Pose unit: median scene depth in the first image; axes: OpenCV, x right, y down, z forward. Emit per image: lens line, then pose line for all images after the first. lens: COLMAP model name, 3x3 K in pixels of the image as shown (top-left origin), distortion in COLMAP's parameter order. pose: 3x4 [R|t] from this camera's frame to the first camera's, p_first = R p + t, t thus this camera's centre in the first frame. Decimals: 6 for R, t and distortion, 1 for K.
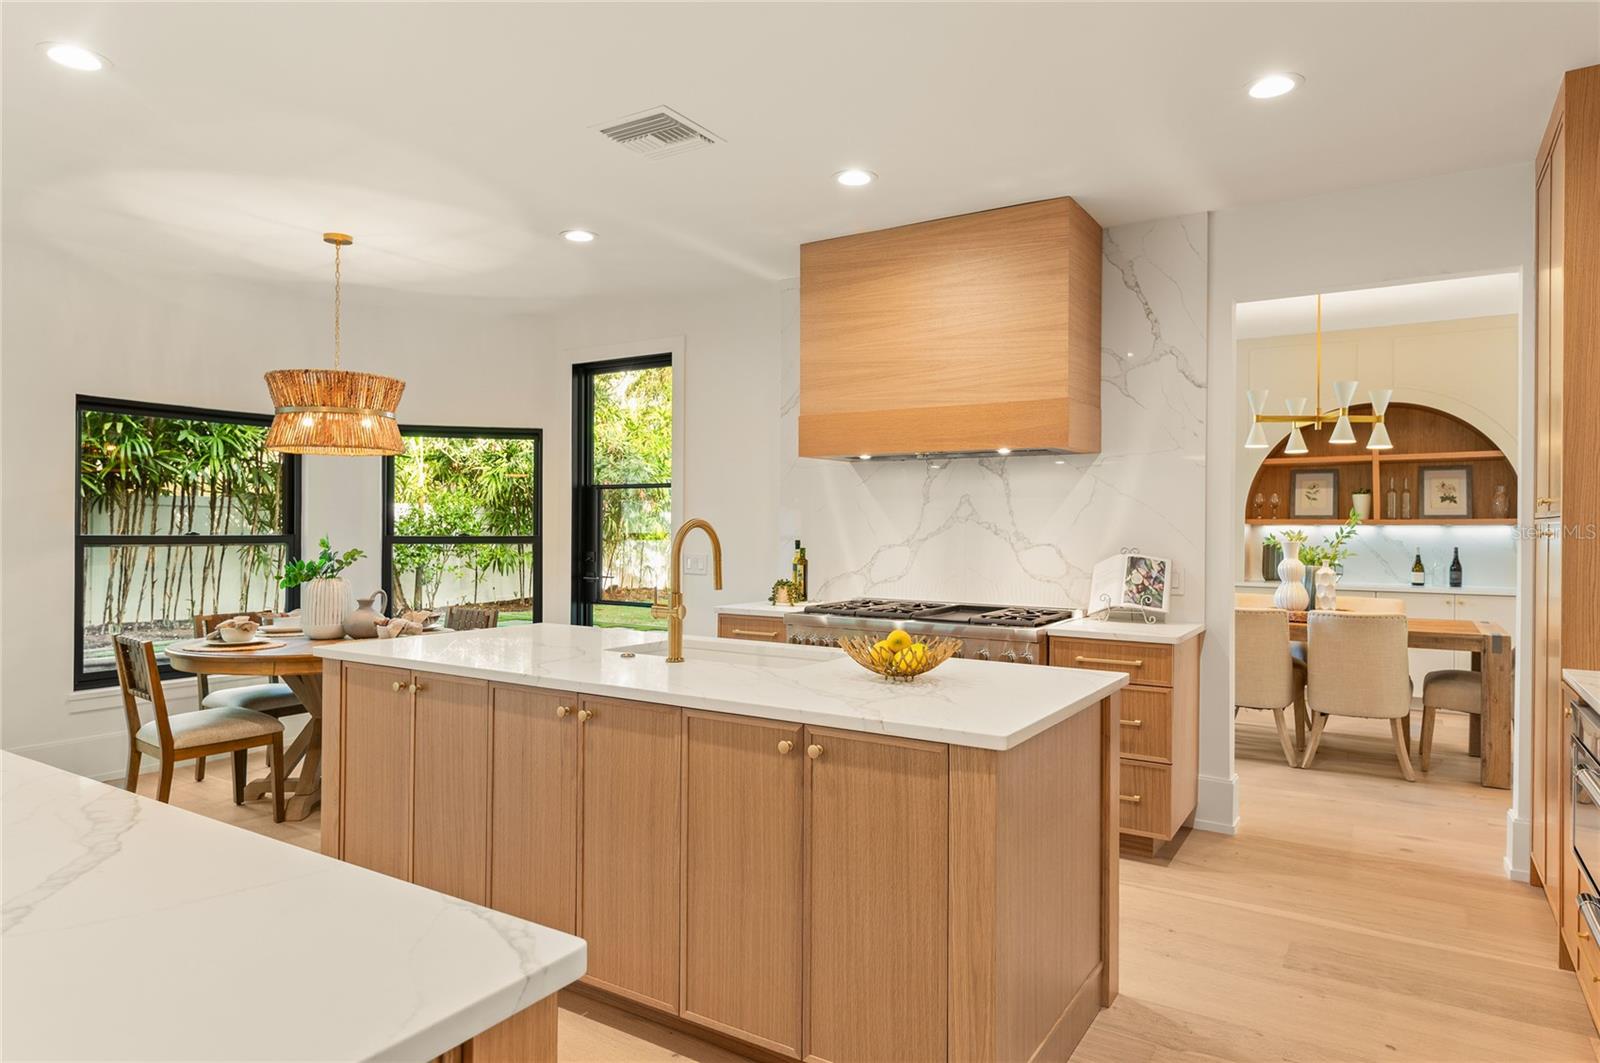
lens RADIAL K [[945.6, 0, 798.3], [0, 945.6, 529.3], [0, 0, 1]] dist [0.003660, 0.000160]
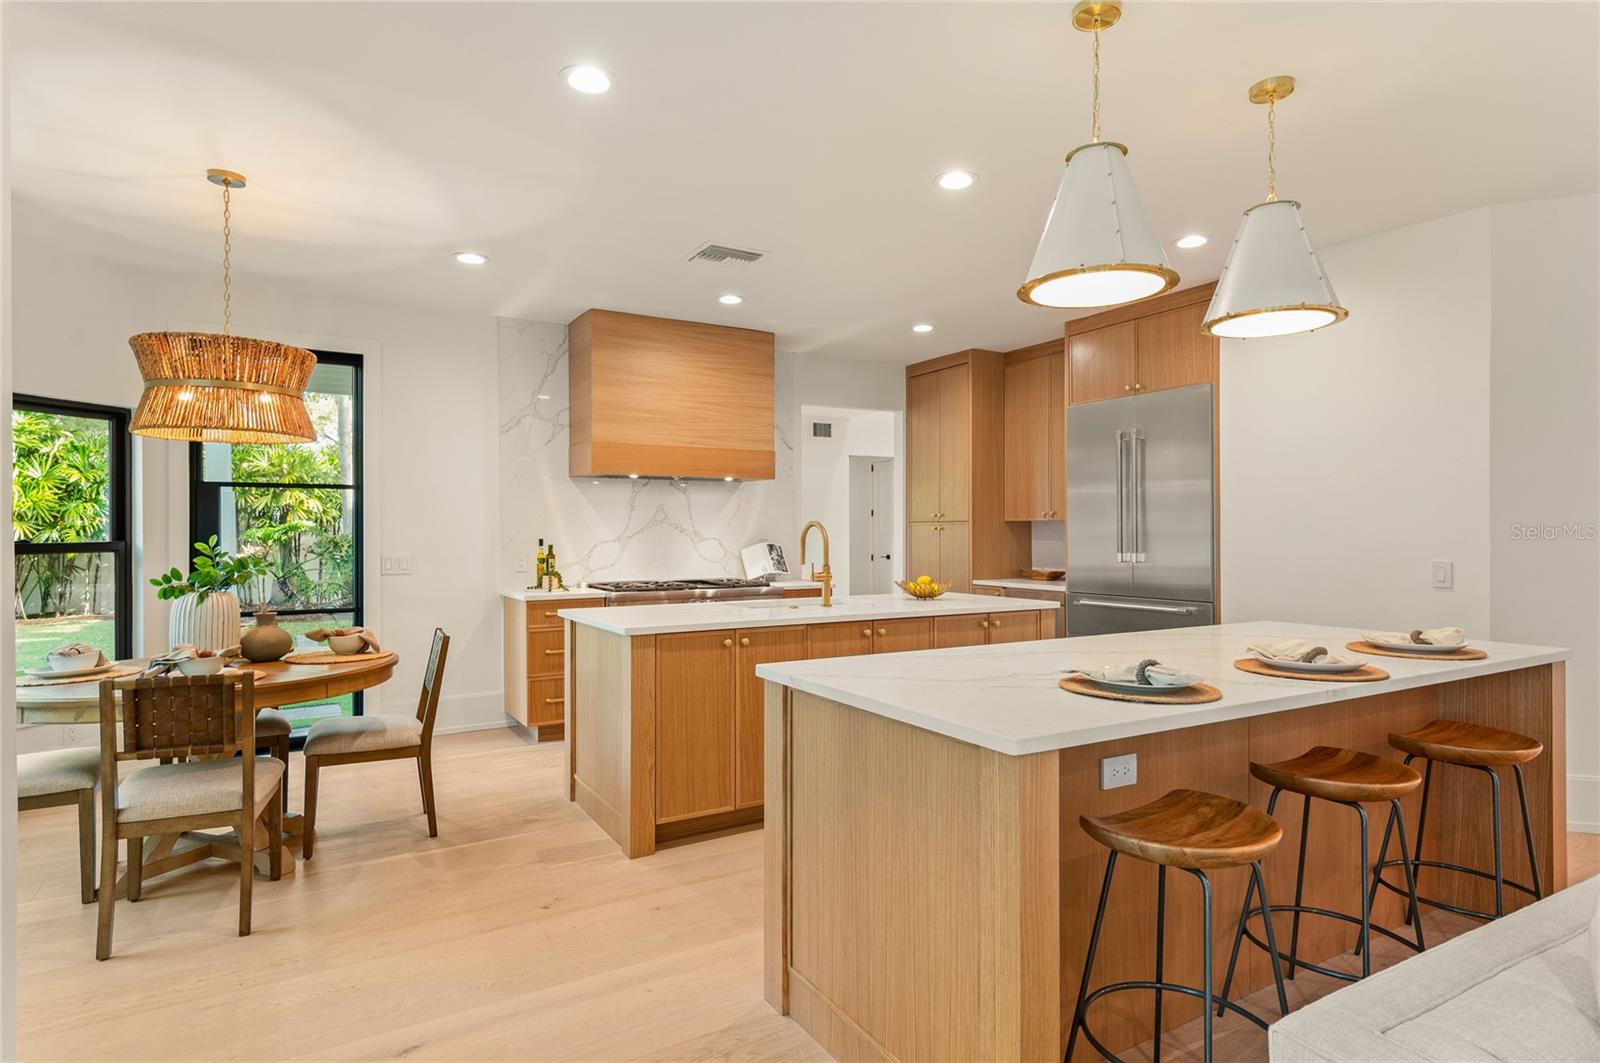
lens RADIAL K [[851.5, 0, 797.2], [0, 851.5, 533.8], [0, 0, 1]] dist [0.002076, 0.000263]
pose [[0.467441, -0.006506, 0.884001, -1.108363], [0.012950, 0.999916, 0.000512, 0.011671], [-0.883930, 0.011208, 0.467485, 0.258517]]
